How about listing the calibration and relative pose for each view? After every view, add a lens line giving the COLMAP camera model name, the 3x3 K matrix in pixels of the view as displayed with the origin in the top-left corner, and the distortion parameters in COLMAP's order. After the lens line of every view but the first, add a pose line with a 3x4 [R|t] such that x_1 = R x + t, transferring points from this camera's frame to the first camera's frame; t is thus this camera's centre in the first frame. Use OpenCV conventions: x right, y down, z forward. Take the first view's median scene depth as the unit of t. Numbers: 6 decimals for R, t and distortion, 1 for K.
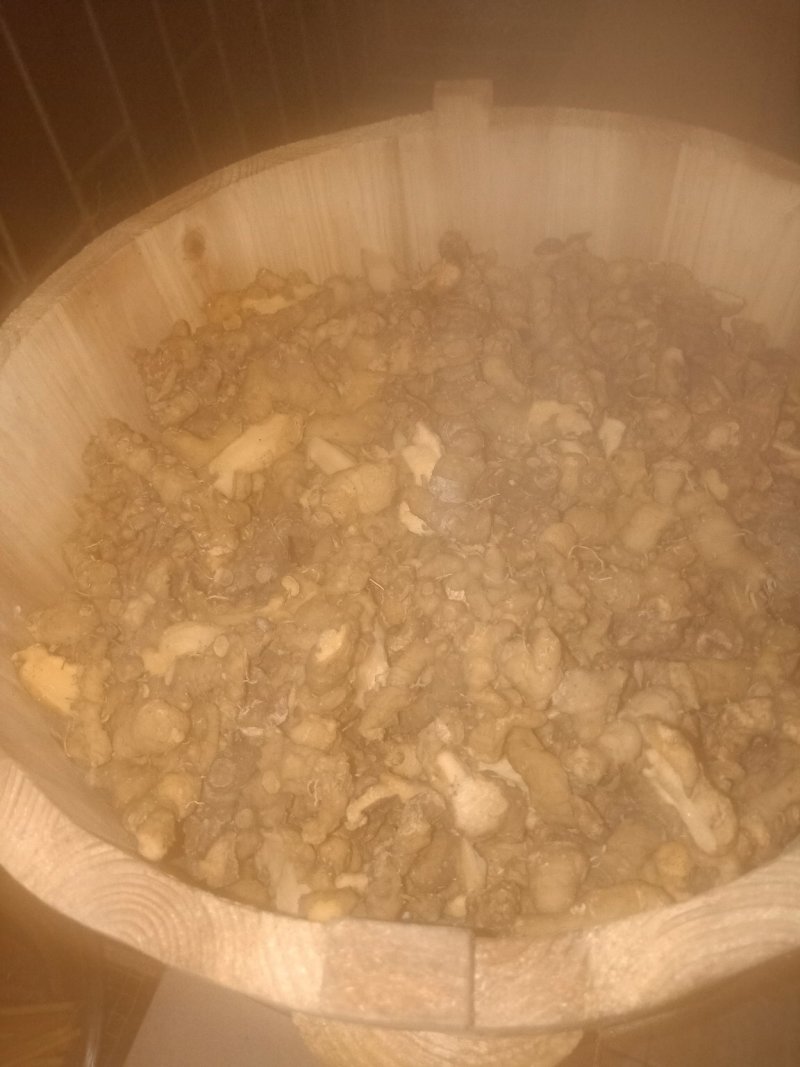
lens RADIAL K [[833.3, 0, 401.4], [0, 833.3, 537.4], [0, 0, 1]] dist [-0.002711, 0.032345]
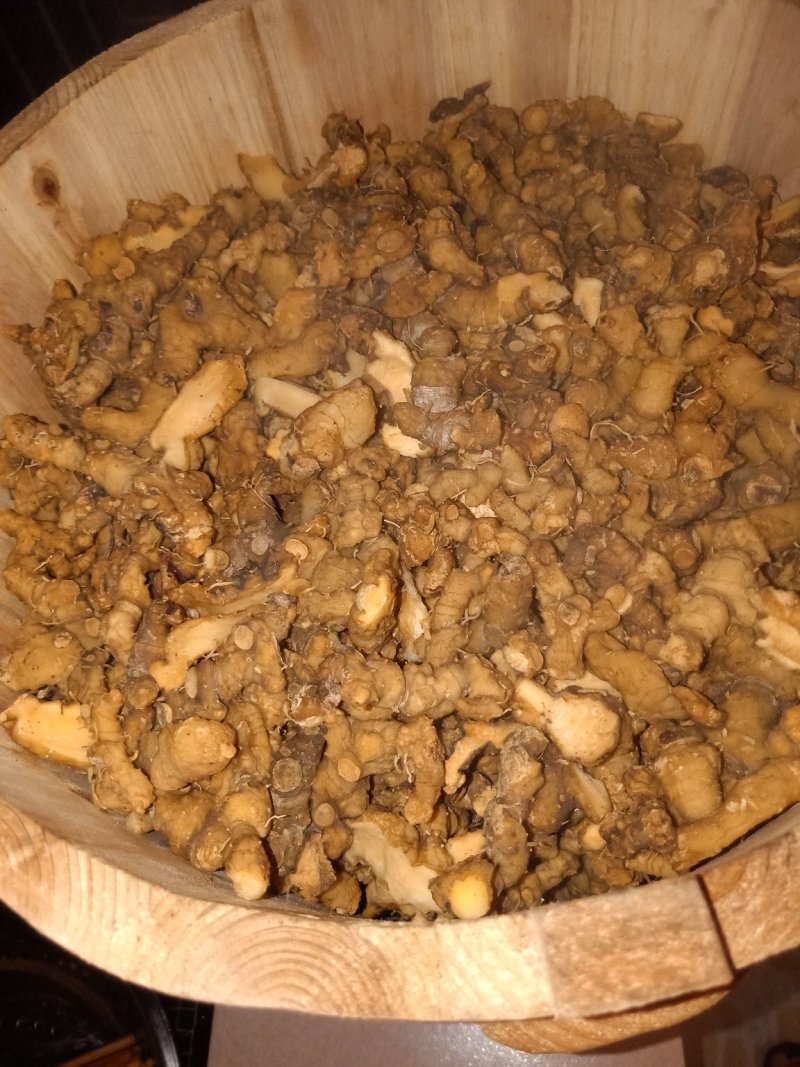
lens RADIAL K [[833.3, 0, 401.4], [0, 833.3, 537.4], [0, 0, 1]] dist [-0.002711, 0.032345]
pose [[0.957719, -0.260150, 0.122863, -0.130582], [0.247465, 0.962698, 0.109424, -0.021910], [-0.146747, -0.074394, 0.986373, 0.125118]]
